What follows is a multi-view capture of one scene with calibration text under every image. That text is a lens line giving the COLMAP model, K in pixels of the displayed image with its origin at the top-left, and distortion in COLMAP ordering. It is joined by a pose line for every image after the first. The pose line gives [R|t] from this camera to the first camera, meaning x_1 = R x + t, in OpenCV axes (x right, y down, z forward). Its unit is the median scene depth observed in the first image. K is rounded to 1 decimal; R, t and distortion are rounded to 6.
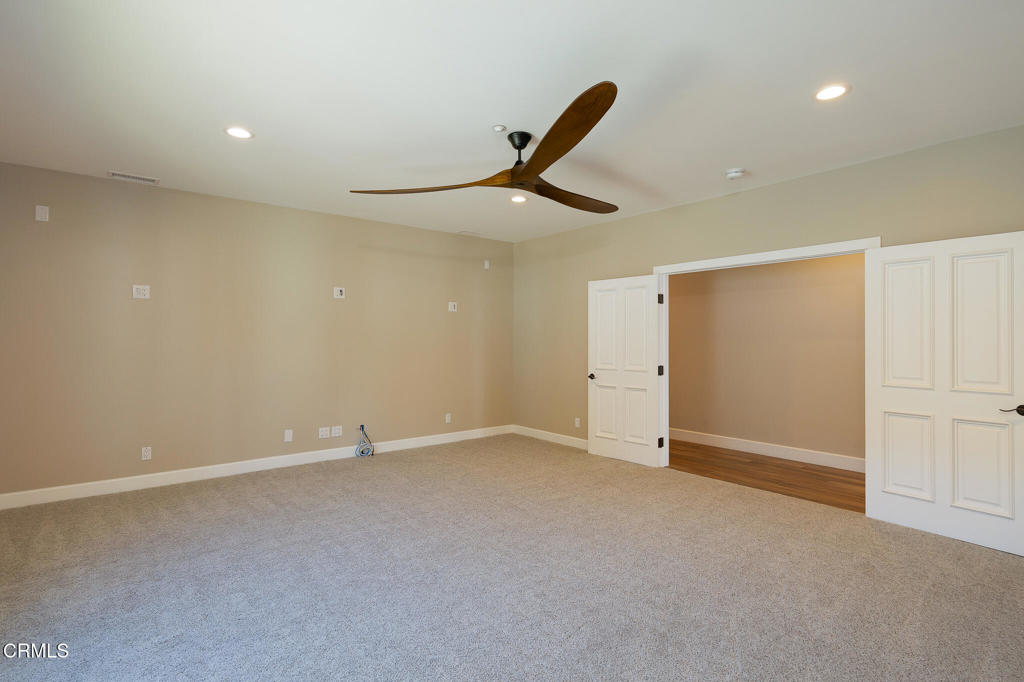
lens RADIAL K [[510.4, 0, 512.0], [0, 510.4, 341.0], [0, 0, 1]] dist [-0.001047, -0.000053]
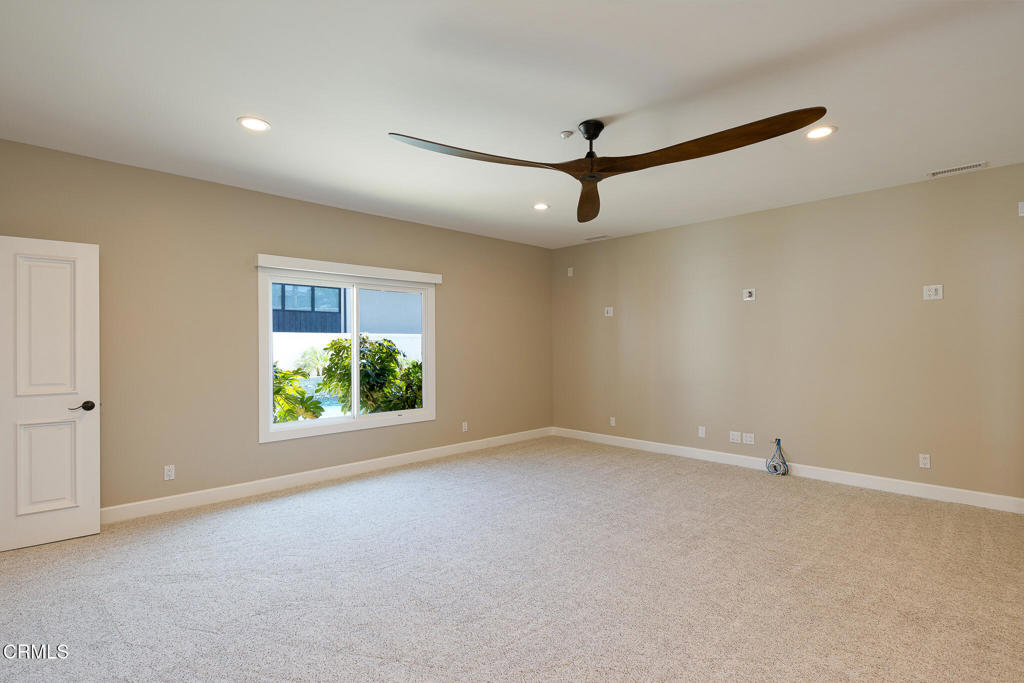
lens RADIAL K [[510.6, 0, 508.5], [0, 510.6, 353.2], [0, 0, 1]] dist [0.001113, 0.000173]
pose [[0.064685, 0.015952, -0.997778, 0.695790], [0.001591, 0.999869, 0.016088, -0.000798], [0.997904, -0.002628, 0.064651, 0.576137]]
